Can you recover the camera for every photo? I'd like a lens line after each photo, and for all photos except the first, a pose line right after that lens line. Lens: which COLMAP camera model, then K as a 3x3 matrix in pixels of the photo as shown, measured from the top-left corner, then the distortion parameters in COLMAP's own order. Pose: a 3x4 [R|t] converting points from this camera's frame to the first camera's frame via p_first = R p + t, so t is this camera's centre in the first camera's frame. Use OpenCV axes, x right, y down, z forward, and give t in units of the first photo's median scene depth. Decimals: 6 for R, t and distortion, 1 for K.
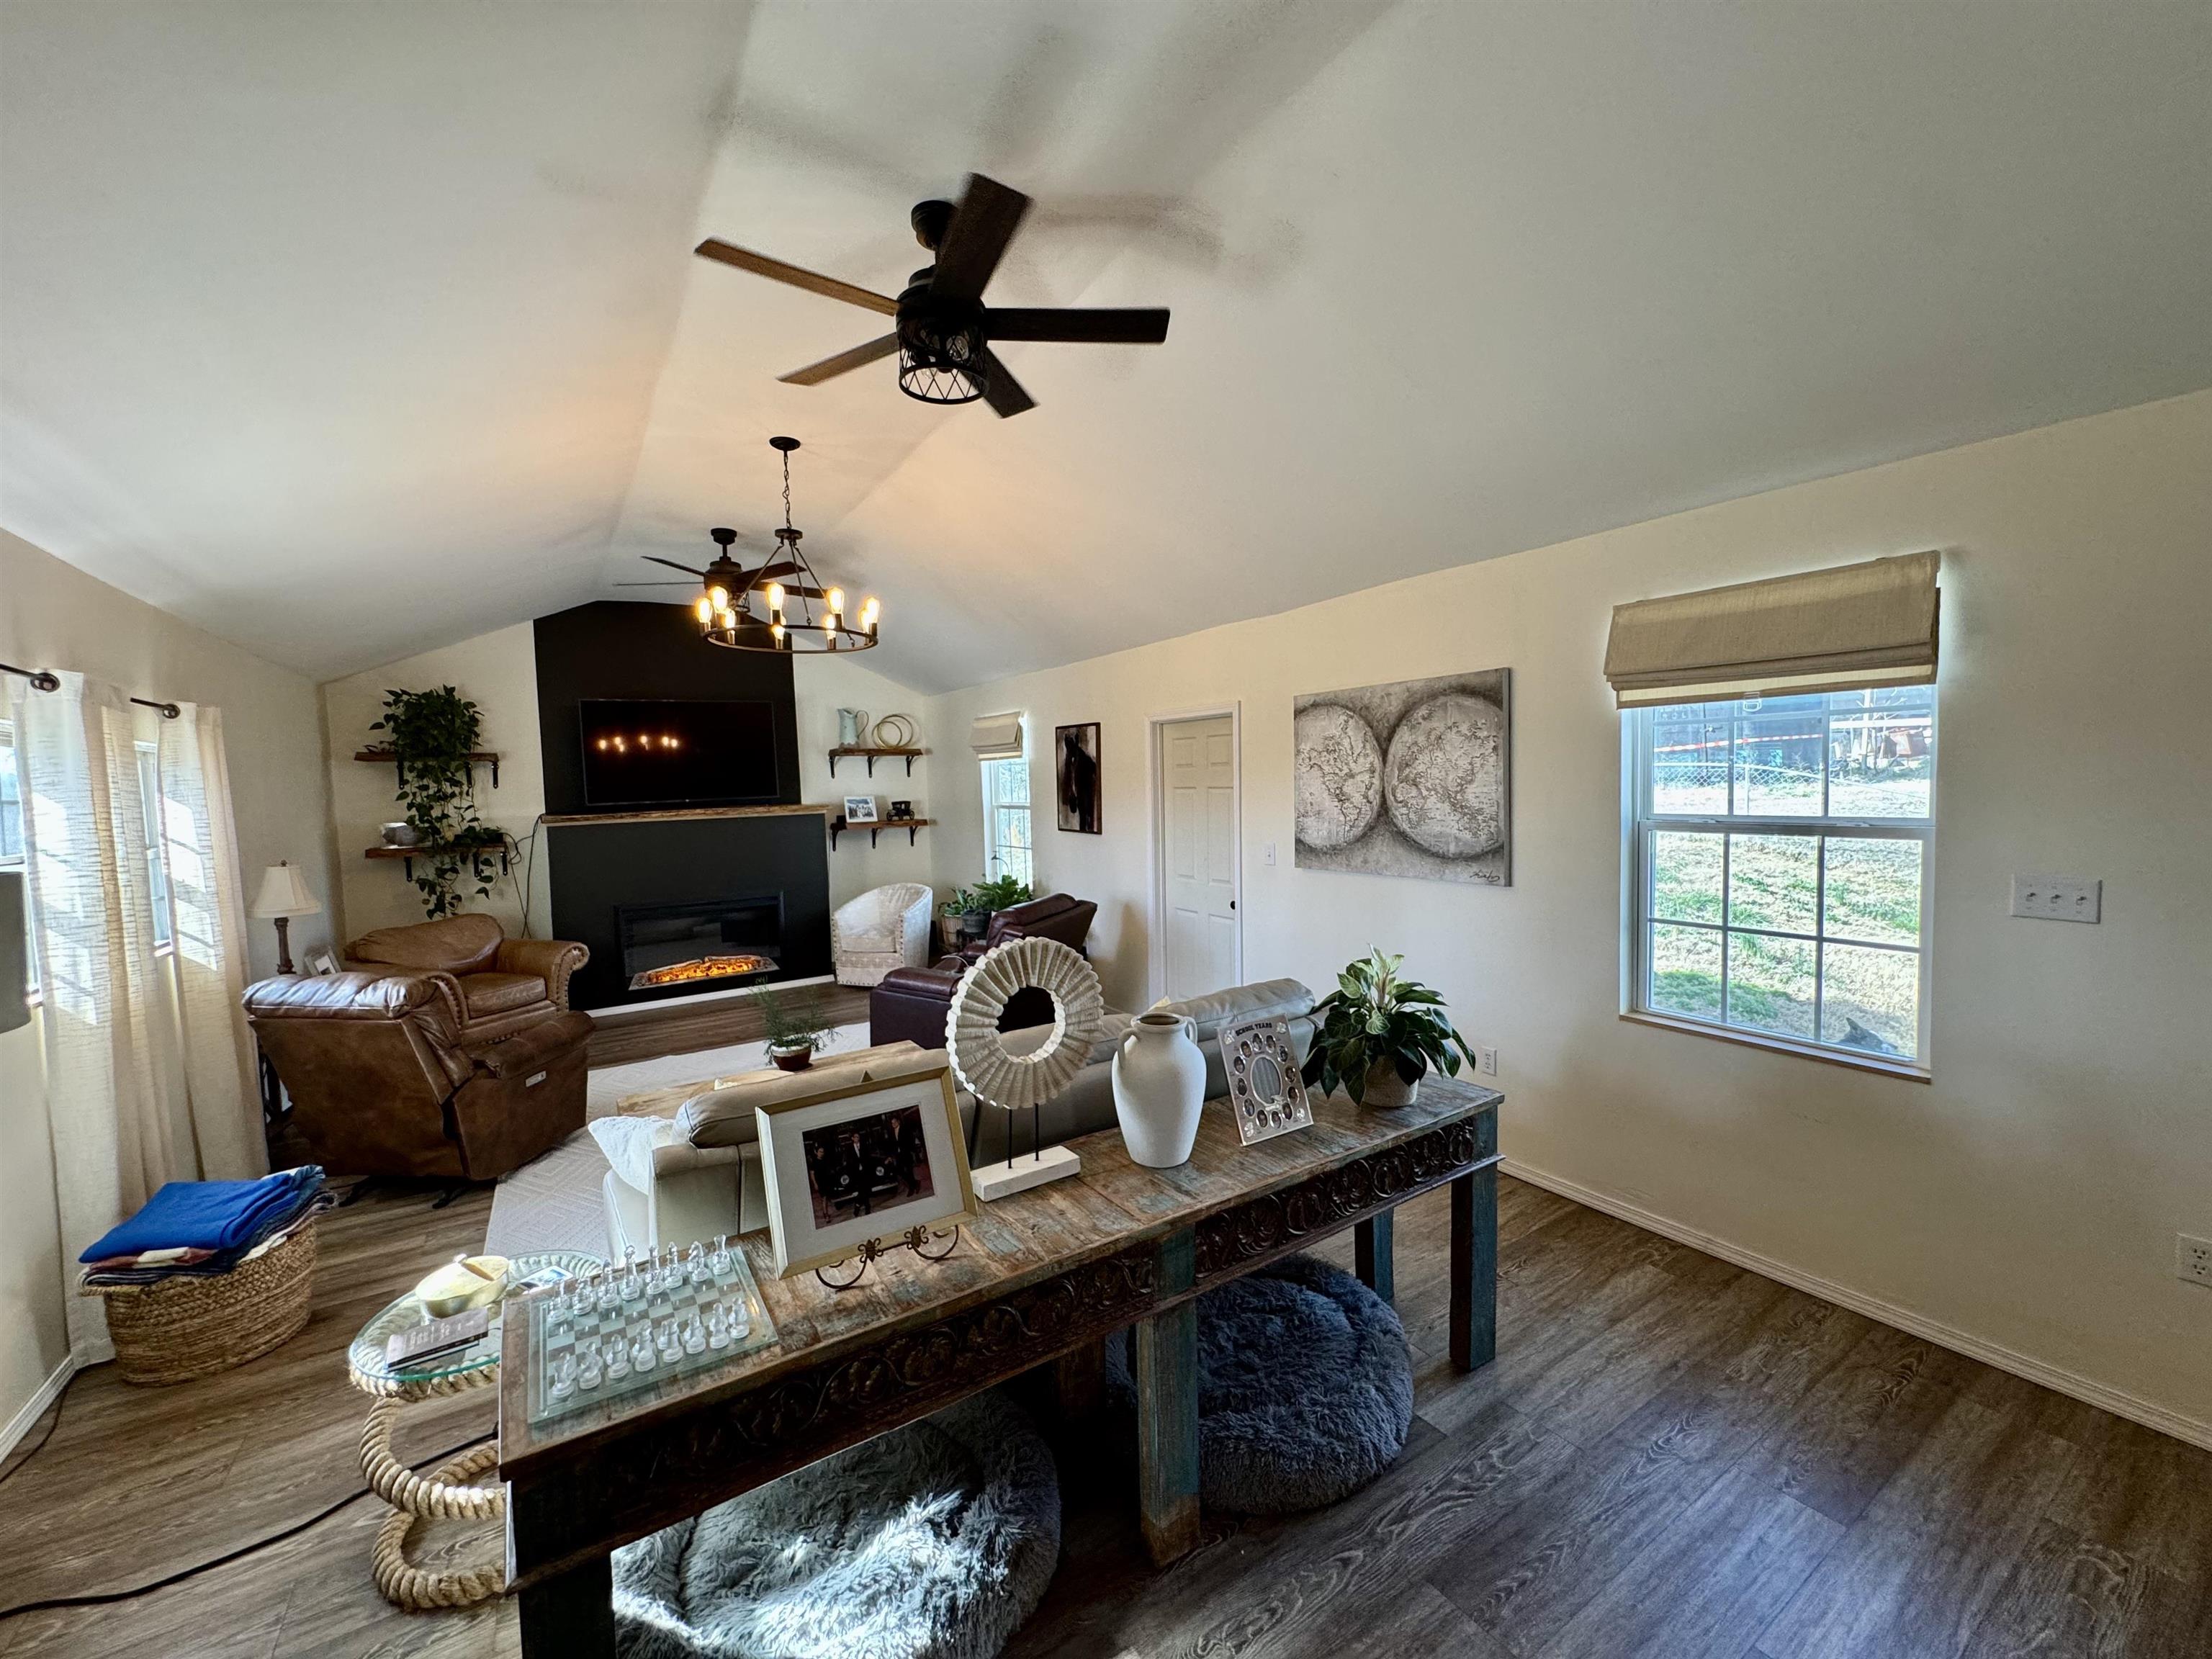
lens RADIAL K [[882.9, 0, 1103.3], [0, 882.9, 826.7], [0, 0, 1]] dist [-0.001500, -0.000651]
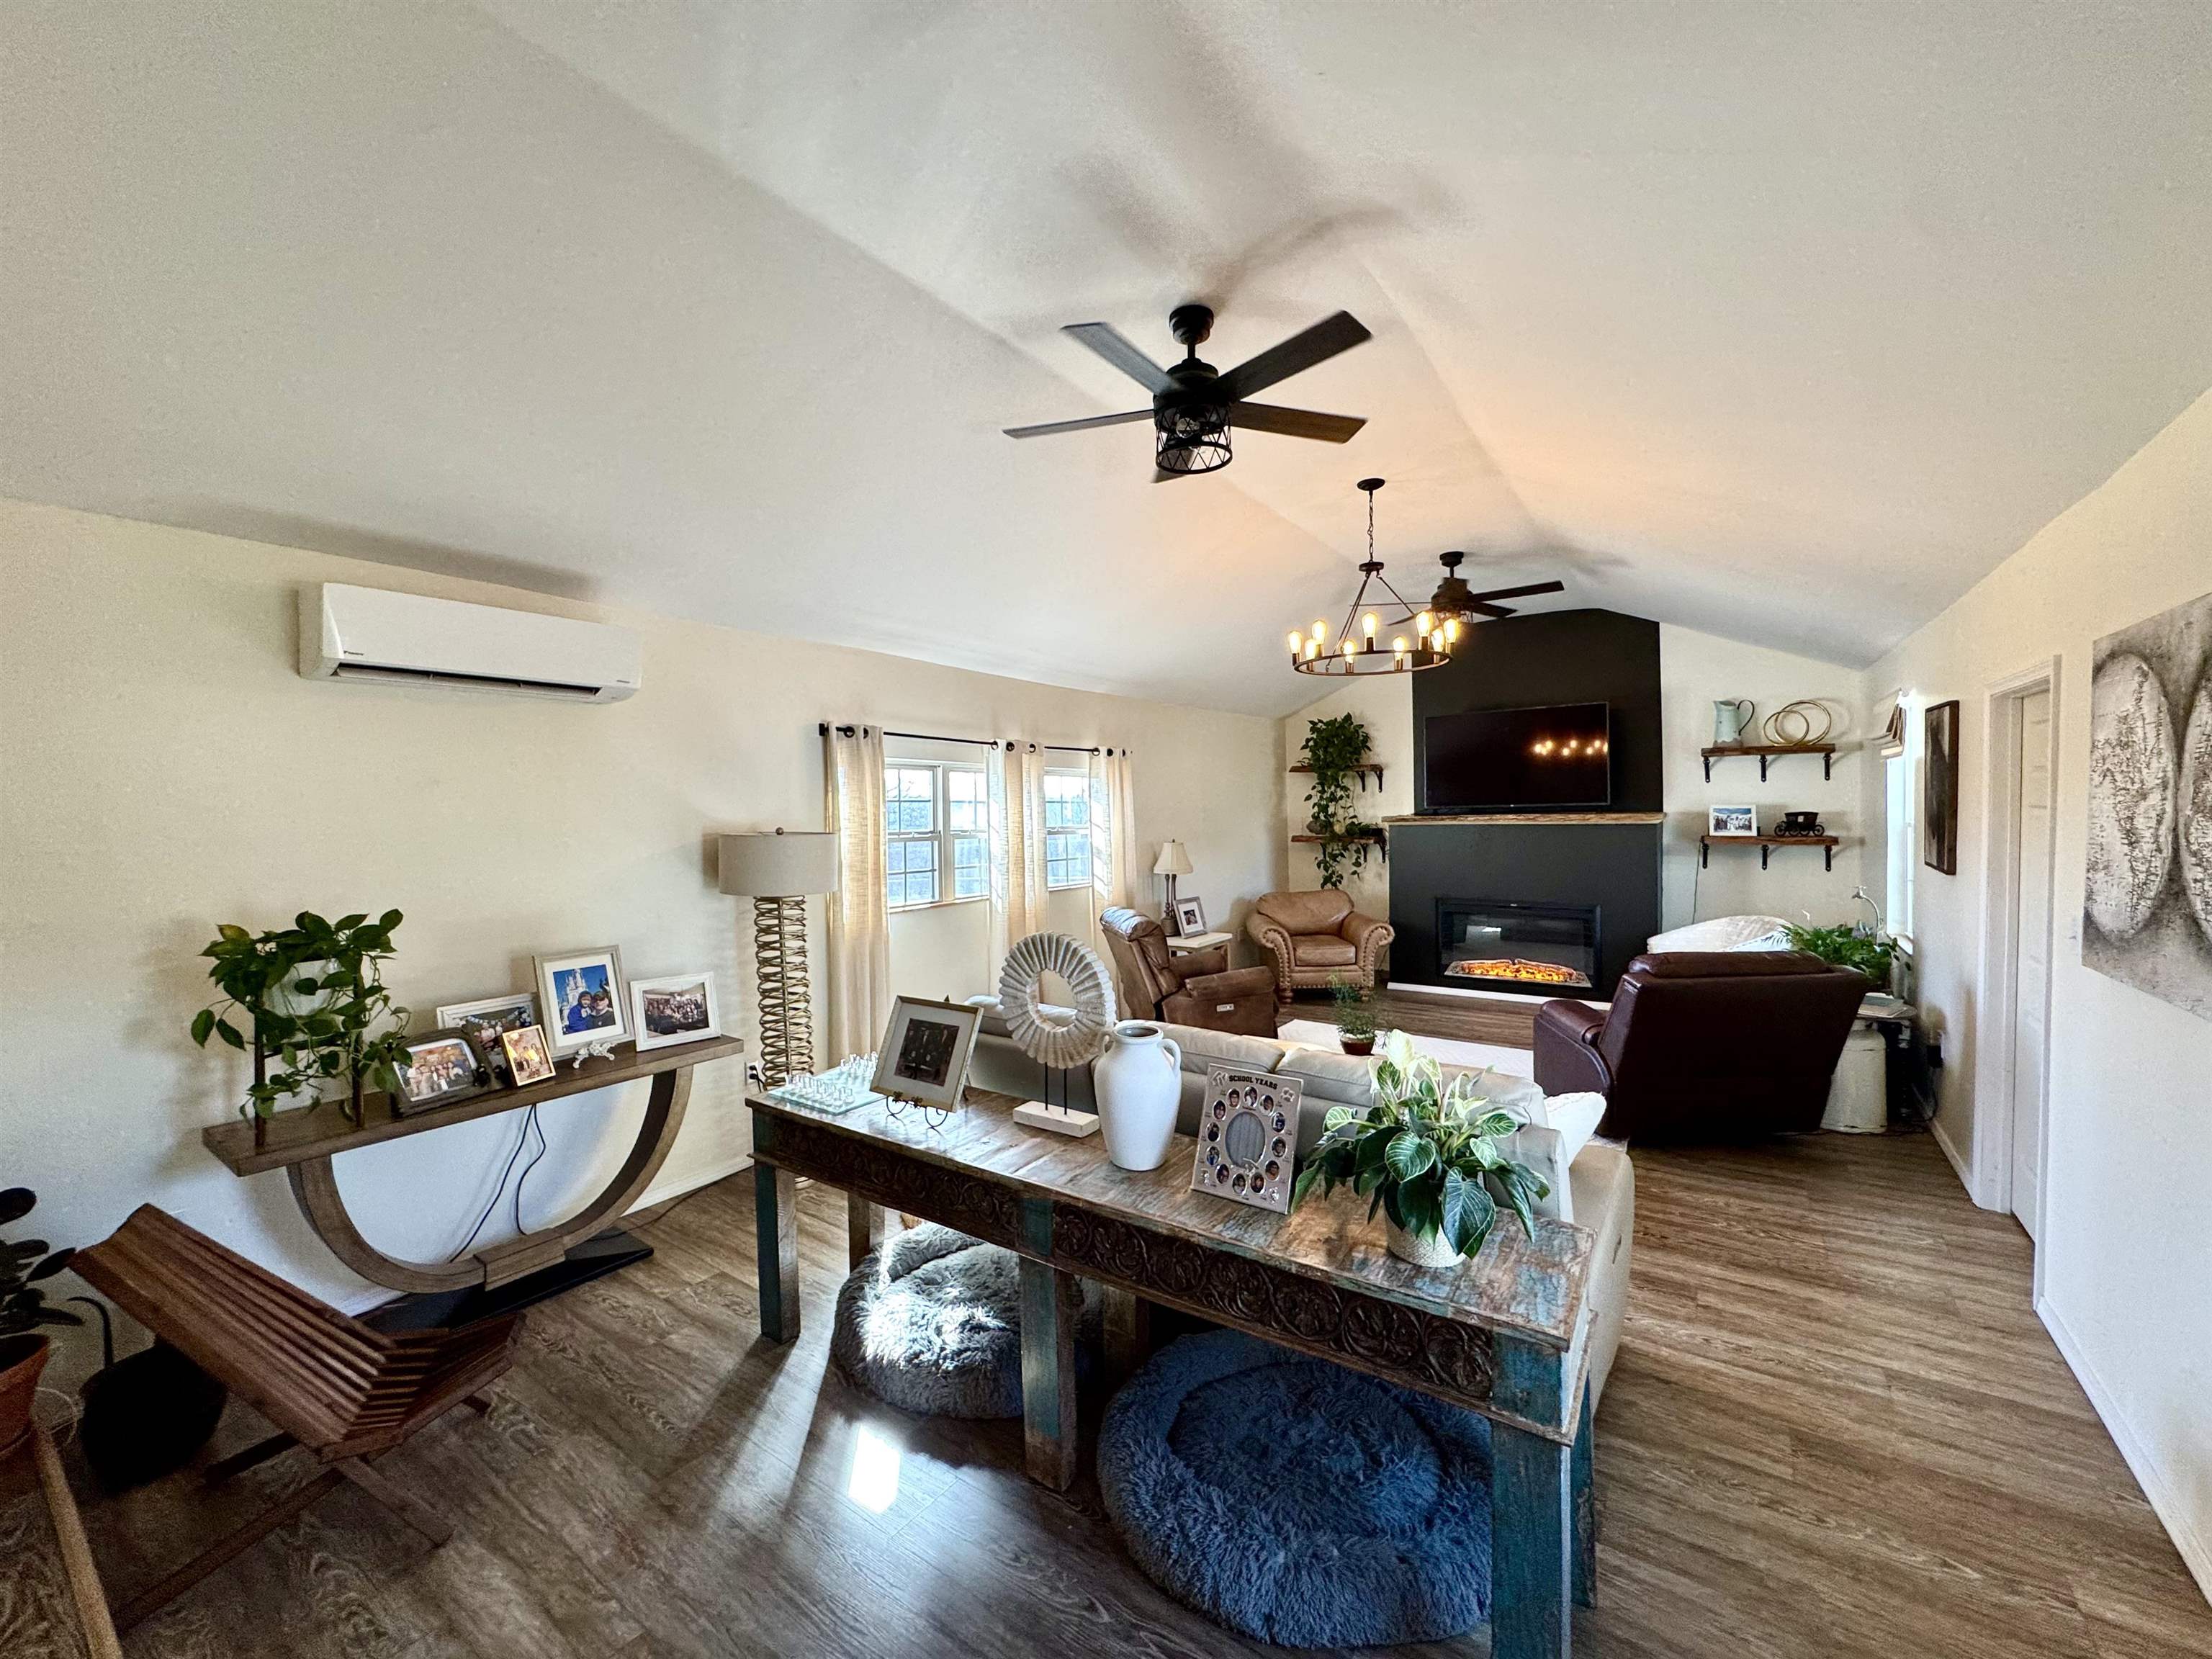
lens RADIAL K [[882.9, 0, 1103.3], [0, 882.9, 826.7], [0, 0, 1]] dist [-0.001500, -0.000651]
pose [[0.380158, 0.045825, -0.923786, 0.356231], [-0.041899, 0.998600, 0.032294, -0.021532], [0.923972, 0.026429, 0.381546, 0.190220]]
